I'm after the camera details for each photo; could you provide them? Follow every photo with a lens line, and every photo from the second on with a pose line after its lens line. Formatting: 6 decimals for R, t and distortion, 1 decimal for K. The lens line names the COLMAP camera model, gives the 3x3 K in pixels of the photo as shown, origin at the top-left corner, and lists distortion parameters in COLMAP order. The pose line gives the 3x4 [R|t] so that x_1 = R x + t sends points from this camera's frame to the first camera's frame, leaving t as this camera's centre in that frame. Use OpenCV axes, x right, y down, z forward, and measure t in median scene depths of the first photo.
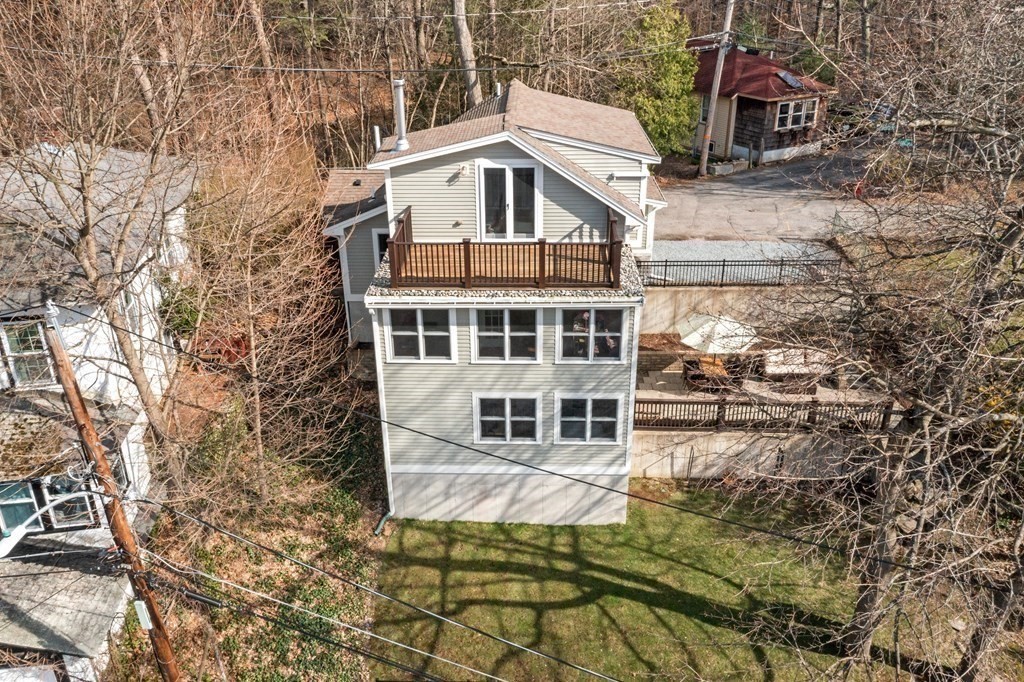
lens RADIAL K [[827.8, 0, 507.8], [0, 827.8, 341.2], [0, 0, 1]] dist [0.002917, -0.001945]
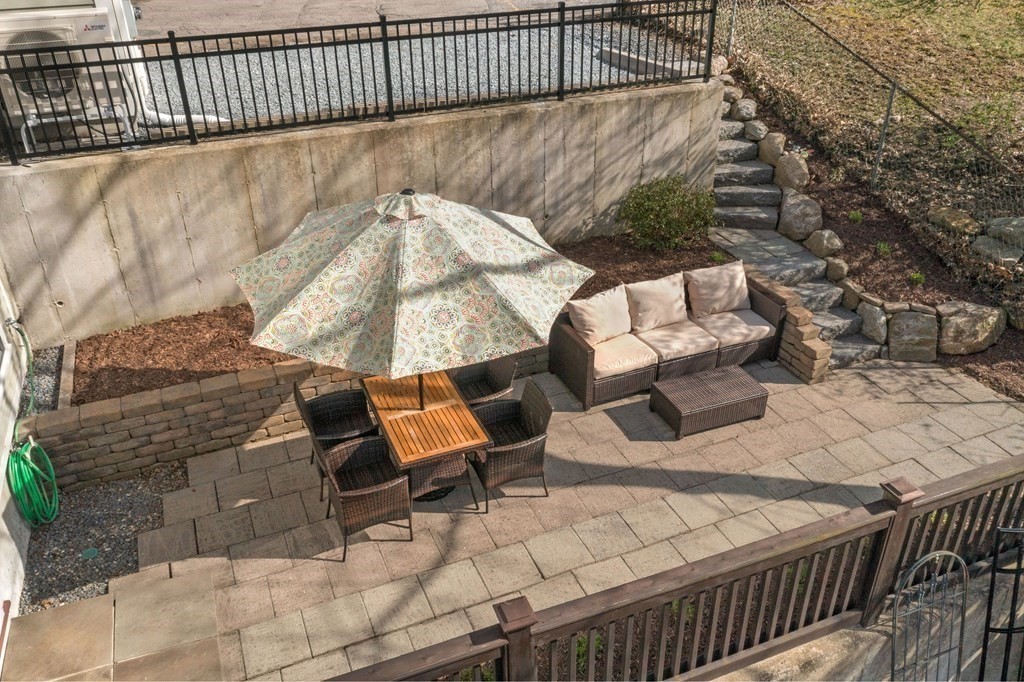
lens RADIAL K [[827.8, 0, 510.2], [0, 827.8, 343.5], [0, 0, 1]] dist [0.002917, -0.001945]
pose [[0.911844, -0.202170, 0.357305, 0.175615], [0.184228, 0.979292, 0.083949, -0.003423], [-0.366878, -0.010723, 0.930207, 0.712498]]
